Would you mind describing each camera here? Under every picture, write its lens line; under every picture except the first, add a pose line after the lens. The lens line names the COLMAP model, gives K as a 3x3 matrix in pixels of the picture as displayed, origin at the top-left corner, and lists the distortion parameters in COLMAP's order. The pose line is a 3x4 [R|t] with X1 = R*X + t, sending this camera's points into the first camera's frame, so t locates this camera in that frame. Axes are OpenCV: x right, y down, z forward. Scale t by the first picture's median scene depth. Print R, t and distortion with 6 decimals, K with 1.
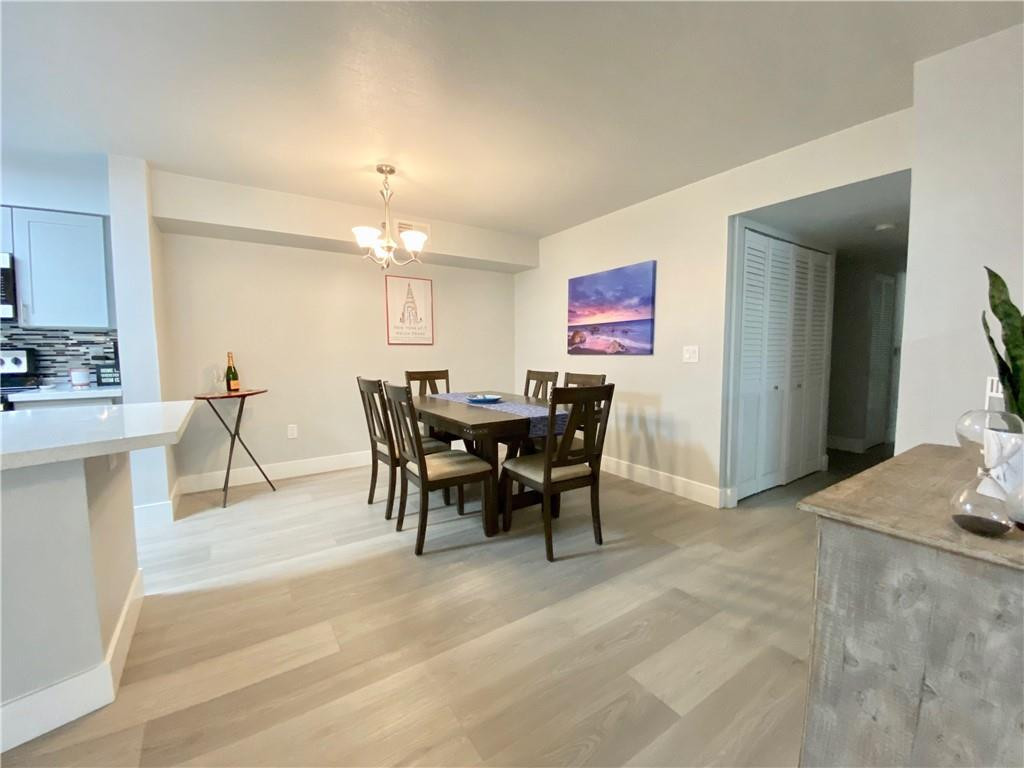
lens RADIAL K [[412.8, 0, 510.8], [0, 412.8, 383.6], [0, 0, 1]] dist [0.028181, -0.024575]
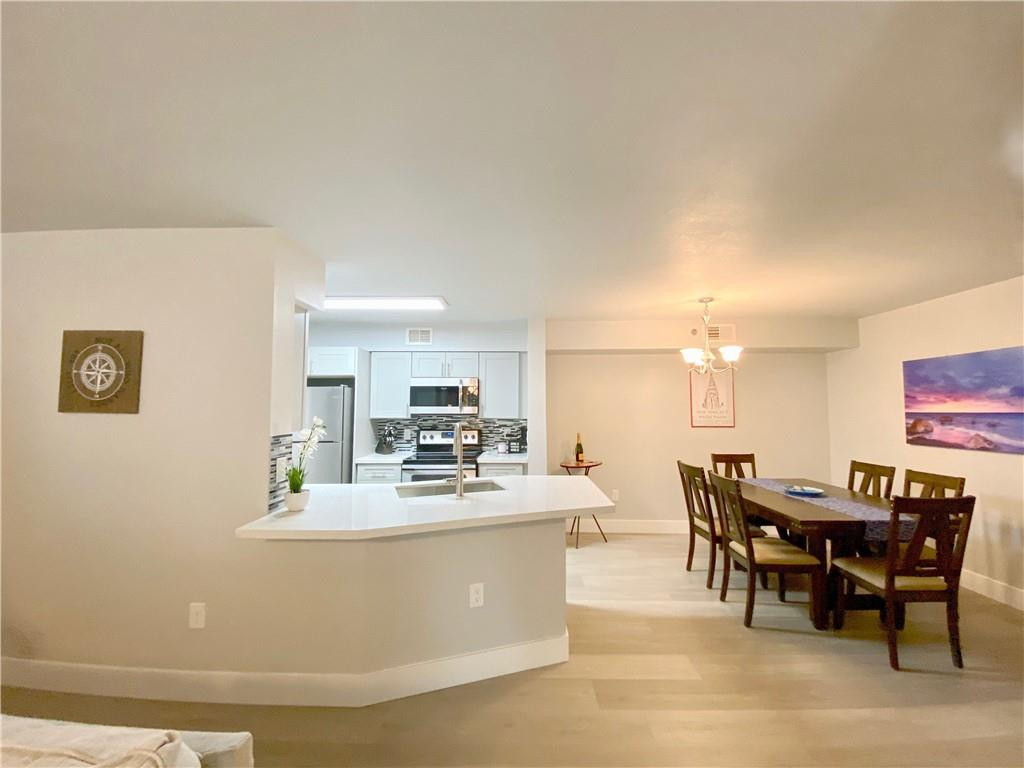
lens RADIAL K [[412.8, 0, 510.8], [0, 412.8, 383.6], [0, 0, 1]] dist [0.028181, -0.024575]
pose [[0.816976, -0.027067, -0.576036, -0.058081], [-0.050628, 0.991674, -0.118403, -0.074205], [0.574445, 0.125896, 0.808803, -0.328207]]
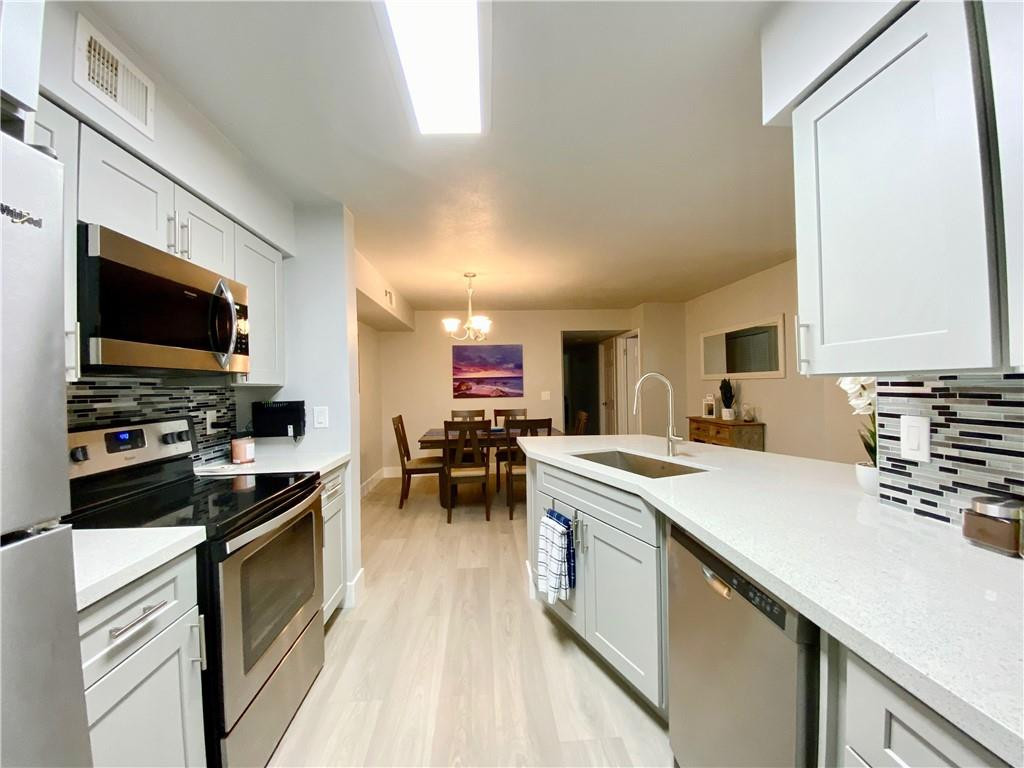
lens RADIAL K [[412.8, 0, 510.8], [0, 412.8, 383.6], [0, 0, 1]] dist [0.028181, -0.024575]
pose [[0.503569, -0.004254, 0.863945, -1.402381], [0.086755, 0.995182, -0.045667, -0.057993], [-0.859588, 0.097948, 0.501512, 0.189593]]
